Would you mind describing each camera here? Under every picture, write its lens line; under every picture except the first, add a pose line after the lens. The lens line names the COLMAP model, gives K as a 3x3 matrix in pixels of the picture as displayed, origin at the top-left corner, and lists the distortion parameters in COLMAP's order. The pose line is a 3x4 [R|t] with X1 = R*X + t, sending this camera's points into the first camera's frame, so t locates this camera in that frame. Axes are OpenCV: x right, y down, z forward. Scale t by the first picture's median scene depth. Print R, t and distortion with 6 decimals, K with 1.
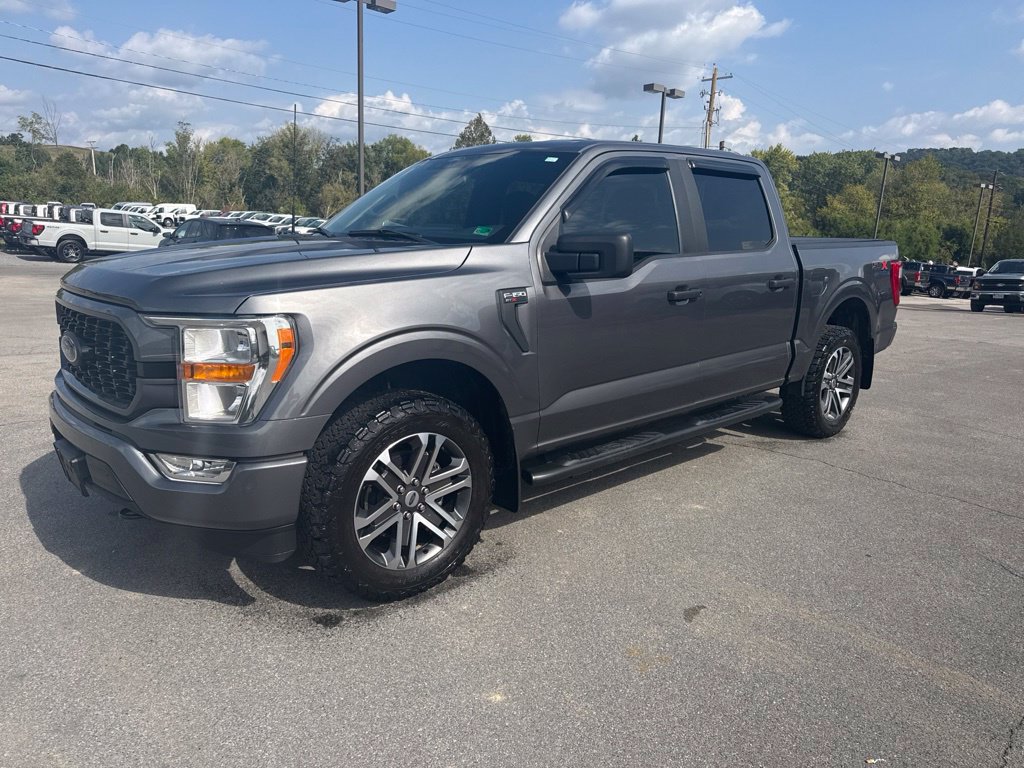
lens RADIAL K [[727.9, 0, 515.7], [0, 727.9, 398.1], [0, 0, 1]] dist [0.033350, -0.036755]
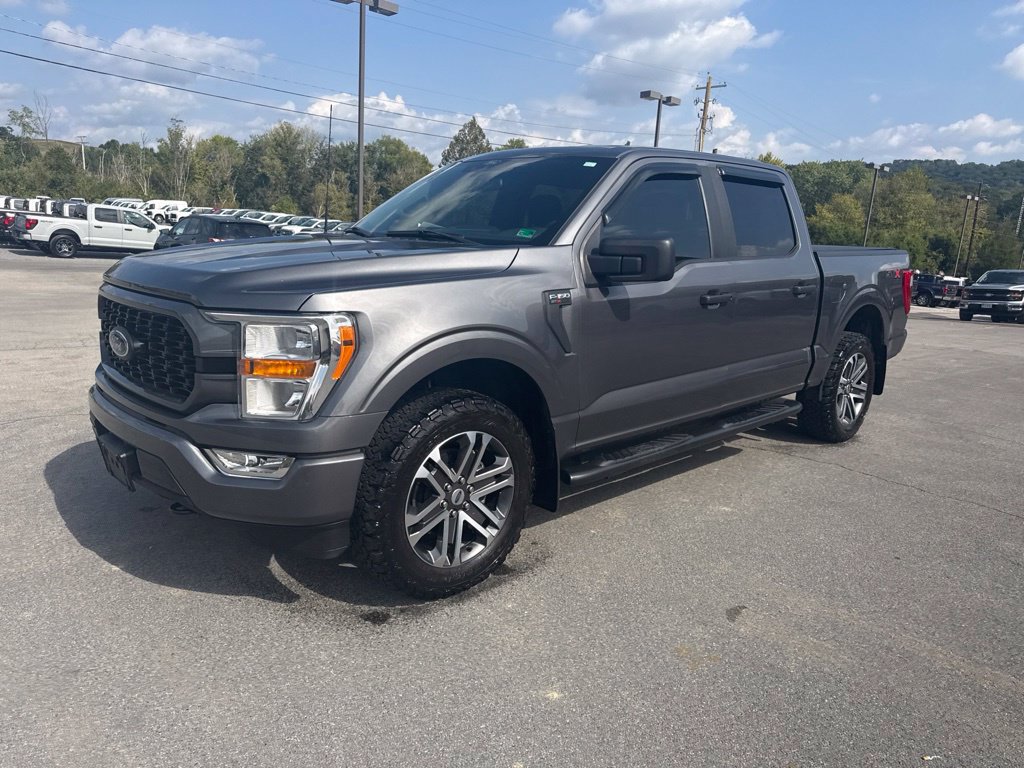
lens RADIAL K [[727.8, 0, 518.5], [0, 727.8, 390.6], [0, 0, 1]] dist [0.033732, -0.037423]
pose [[0.999685, 0.012828, 0.021590, -0.053858], [-0.012537, 0.999829, -0.013558, 0.002451], [-0.021760, 0.013283, 0.999675, -0.006378]]
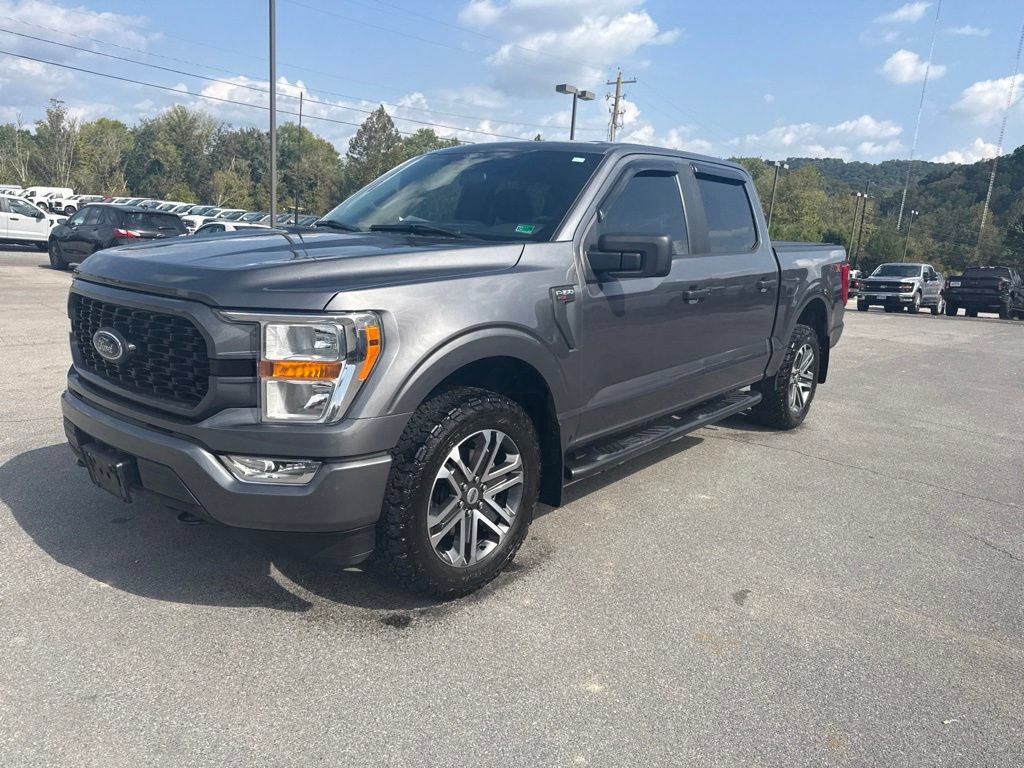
lens RADIAL K [[727.9, 0, 515.7], [0, 727.9, 398.1], [0, 0, 1]] dist [0.033350, -0.036755]
pose [[0.990022, -0.008937, 0.140629, -0.145952], [0.008178, 0.999949, 0.005978, -0.000942], [-0.140675, -0.004768, 0.990044, 0.002705]]
